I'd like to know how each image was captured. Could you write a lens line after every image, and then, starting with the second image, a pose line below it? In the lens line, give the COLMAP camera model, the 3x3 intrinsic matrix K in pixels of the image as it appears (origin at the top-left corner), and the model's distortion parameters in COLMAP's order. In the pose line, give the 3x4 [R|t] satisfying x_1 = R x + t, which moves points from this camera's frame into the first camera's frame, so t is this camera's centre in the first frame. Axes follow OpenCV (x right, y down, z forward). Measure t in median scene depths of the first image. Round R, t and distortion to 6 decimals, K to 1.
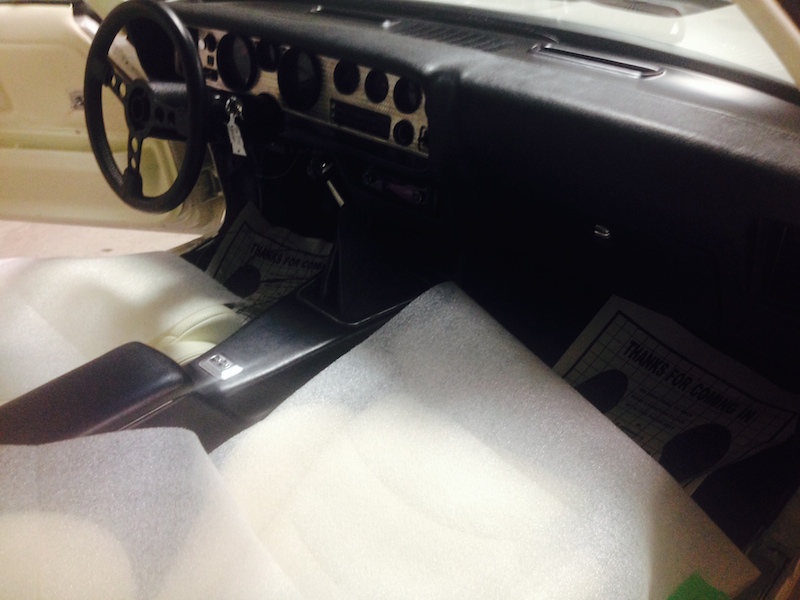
lens RADIAL K [[736.5, 0, 400.0], [0, 736.5, 300.0], [0, 0, 1]] dist [0.063739, -0.001592]
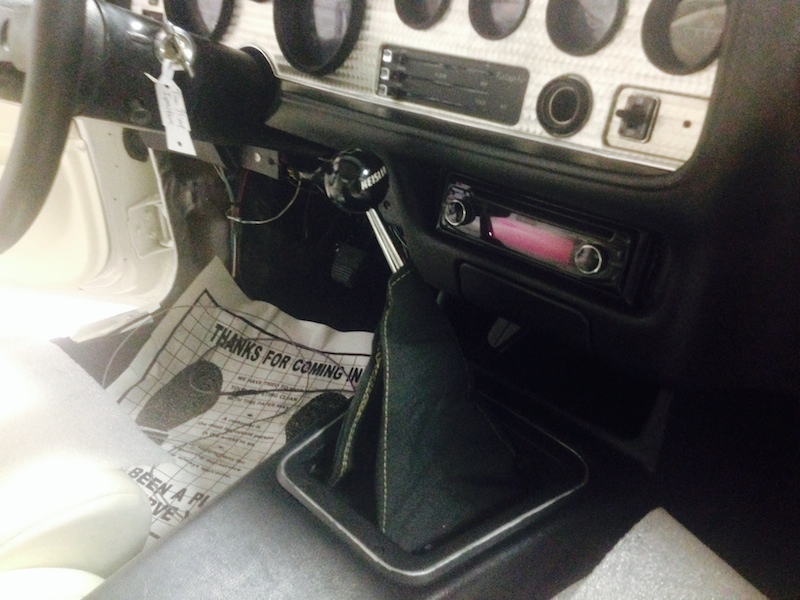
lens RADIAL K [[736.5, 0, 400.0], [0, 736.5, 300.0], [0, 0, 1]] dist [0.063739, -0.001592]
pose [[0.998157, 0.059207, 0.013322, -0.058278], [-0.057531, 0.993033, -0.102842, -0.045843], [-0.019319, 0.101886, 0.994608, 0.402569]]
